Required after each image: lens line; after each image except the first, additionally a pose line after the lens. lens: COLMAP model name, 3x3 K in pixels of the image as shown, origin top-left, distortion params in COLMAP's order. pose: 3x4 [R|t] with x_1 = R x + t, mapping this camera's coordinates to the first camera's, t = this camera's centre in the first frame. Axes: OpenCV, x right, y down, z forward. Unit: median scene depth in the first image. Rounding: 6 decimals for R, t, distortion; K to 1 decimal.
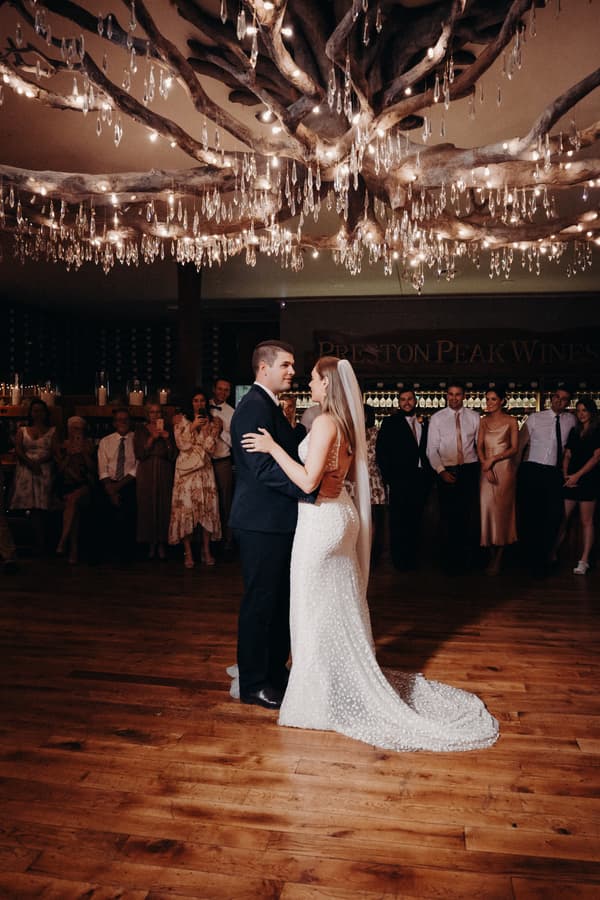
lens RADIAL K [[717.1, 0, 378.6], [0, 717.1, 452.2], [0, 0, 1]] dist [-0.034312, 0.004656]
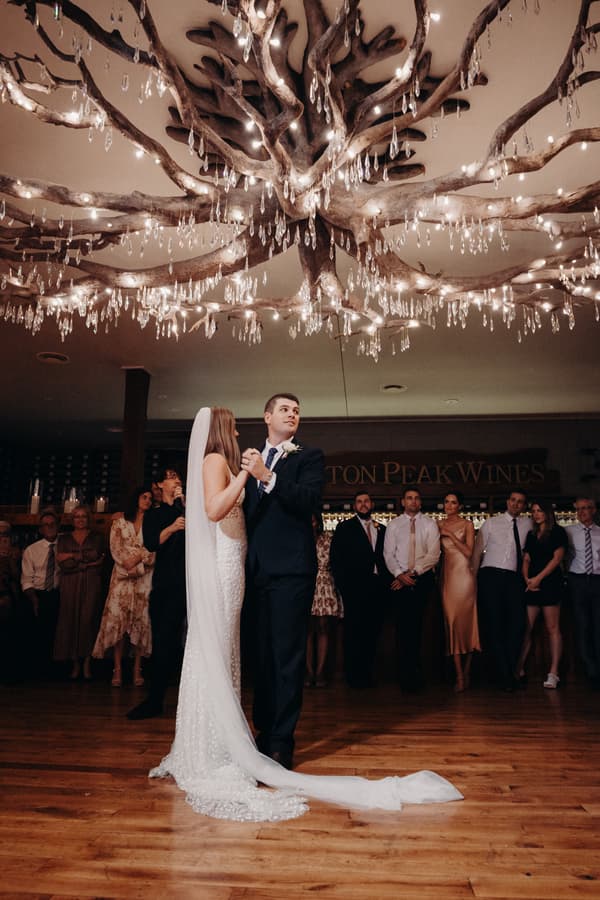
lens RADIAL K [[739.3, 0, 355.2], [0, 739.3, 449.9], [0, 0, 1]] dist [-0.039822, 0.009372]
pose [[0.997436, -0.003389, 0.071491, -0.063725], [0.024665, 0.953962, -0.298912, 0.281461], [-0.067186, 0.299909, 0.951599, 0.052950]]
